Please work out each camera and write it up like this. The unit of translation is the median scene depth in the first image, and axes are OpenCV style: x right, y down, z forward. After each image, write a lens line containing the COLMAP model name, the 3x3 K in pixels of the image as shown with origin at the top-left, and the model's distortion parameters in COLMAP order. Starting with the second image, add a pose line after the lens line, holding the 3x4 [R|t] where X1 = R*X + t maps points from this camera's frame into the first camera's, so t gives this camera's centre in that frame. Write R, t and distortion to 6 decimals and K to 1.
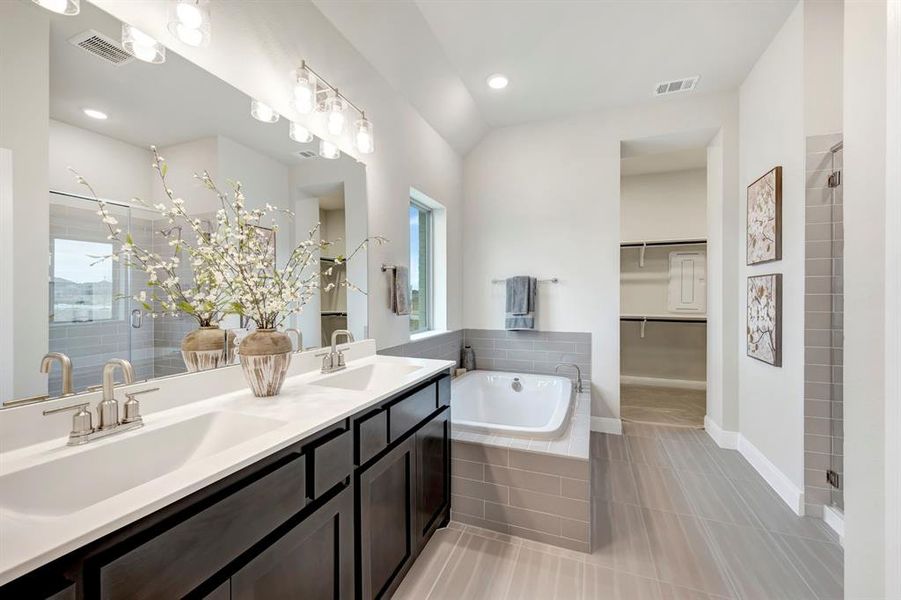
lens RADIAL K [[358.1, 0, 455.1], [0, 358.1, 295.1], [0, 0, 1]] dist [-0.000074, -0.000100]
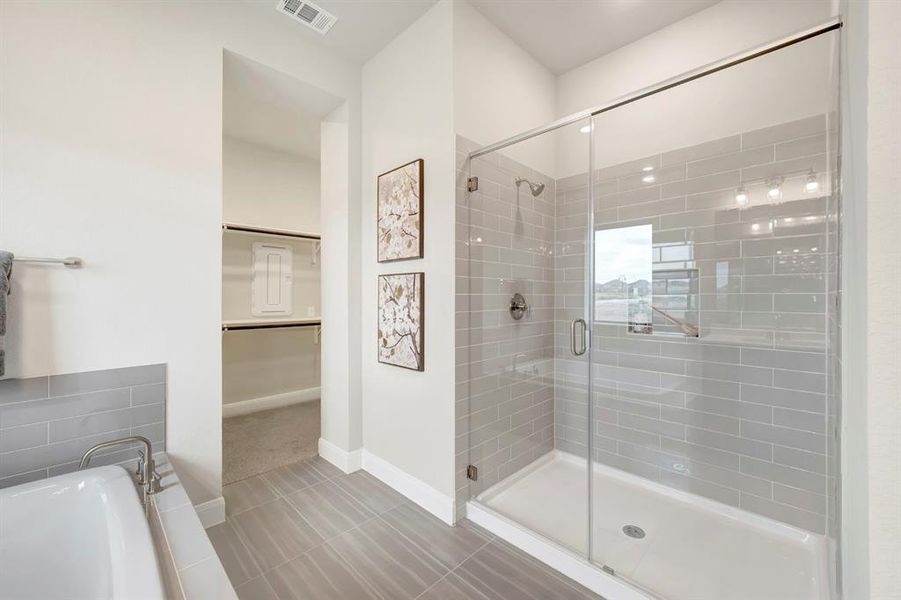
lens RADIAL K [[358.1, 0, 455.1], [0, 358.1, 295.1], [0, 0, 1]] dist [-0.000074, -0.000100]
pose [[0.394757, 0.004046, 0.918777, 0.064469], [-0.002069, 0.999992, -0.003514, 0.002687], [-0.918783, -0.000513, 0.394762, 0.489178]]
